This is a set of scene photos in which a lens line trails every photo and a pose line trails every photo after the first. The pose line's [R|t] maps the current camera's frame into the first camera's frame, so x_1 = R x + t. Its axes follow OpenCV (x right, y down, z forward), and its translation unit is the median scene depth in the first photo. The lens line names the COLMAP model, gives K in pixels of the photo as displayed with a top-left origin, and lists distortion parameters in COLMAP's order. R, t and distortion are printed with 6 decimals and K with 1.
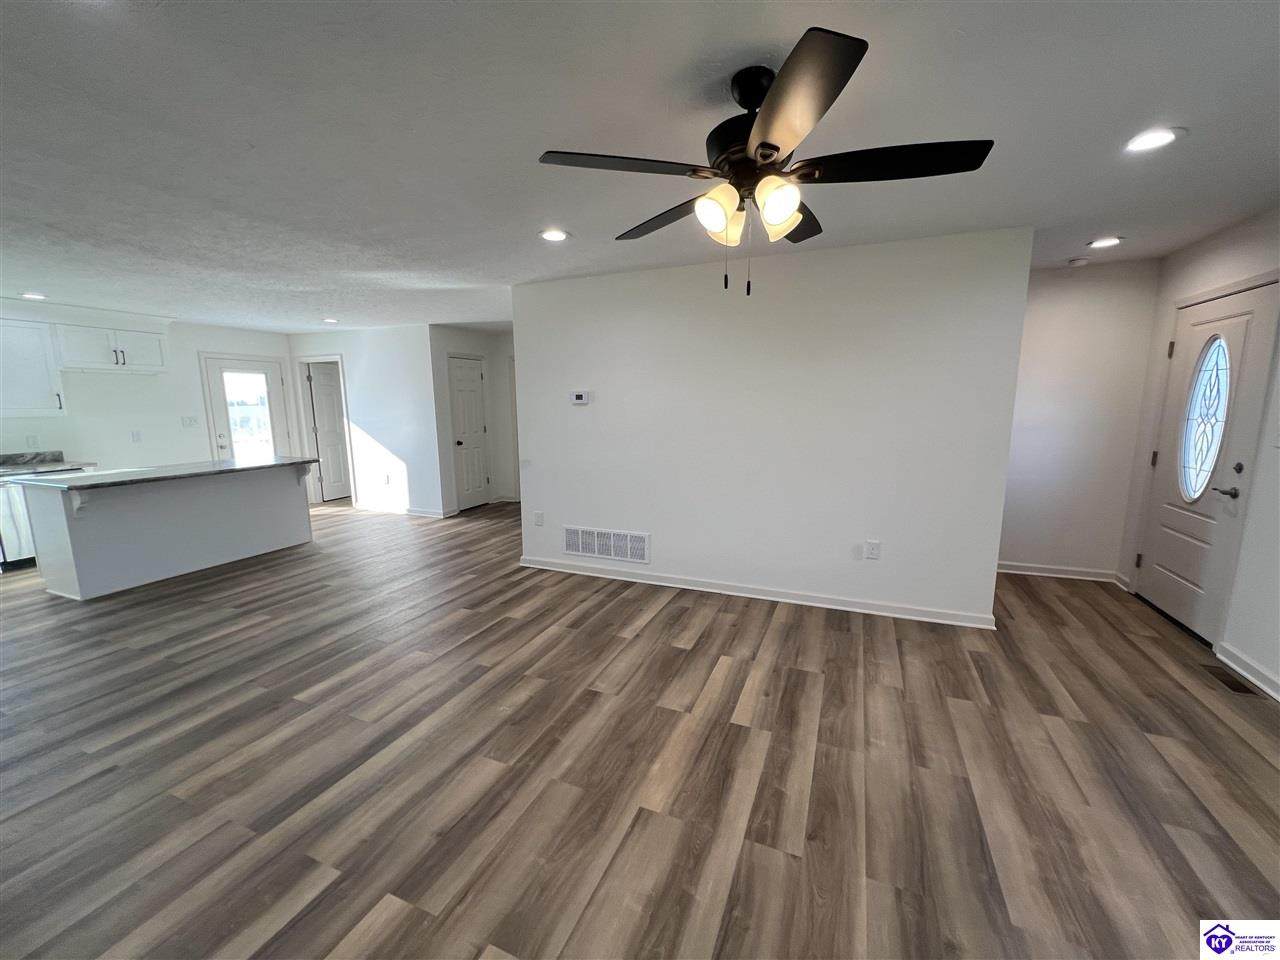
lens RADIAL K [[517.7, 0, 638.9], [0, 517.7, 481.5], [0, 0, 1]] dist [-0.001630, -0.000189]
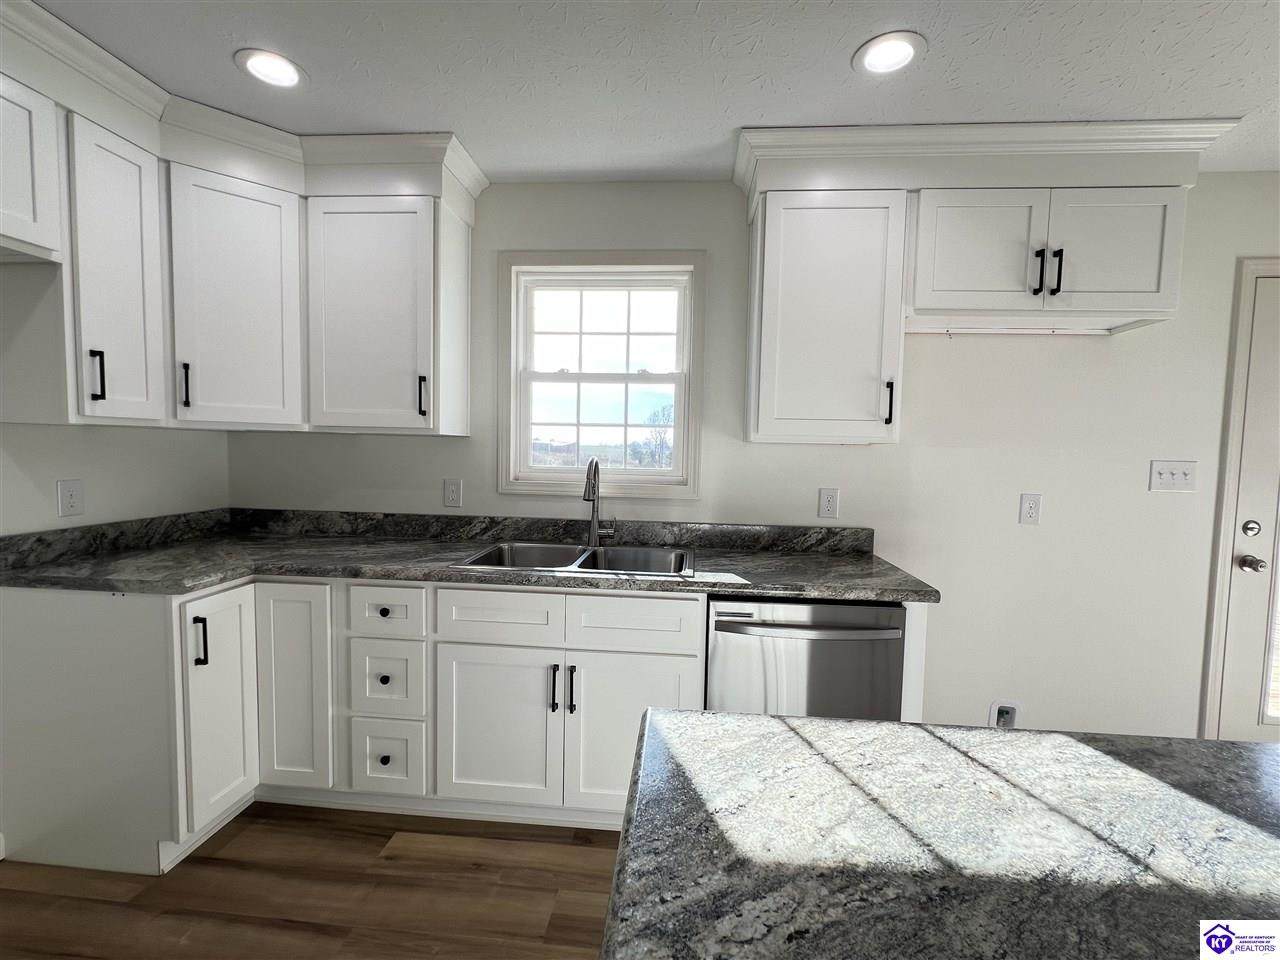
lens RADIAL K [[563.7, 0, 641.7], [0, 563.7, 478.2], [0, 0, 1]] dist [0.001163, 0.000119]
pose [[0.302422, 0.072915, -0.950381, -0.745133], [-0.165317, 0.985971, 0.023040, -0.080198], [0.938729, 0.150146, 0.310233, 0.679747]]
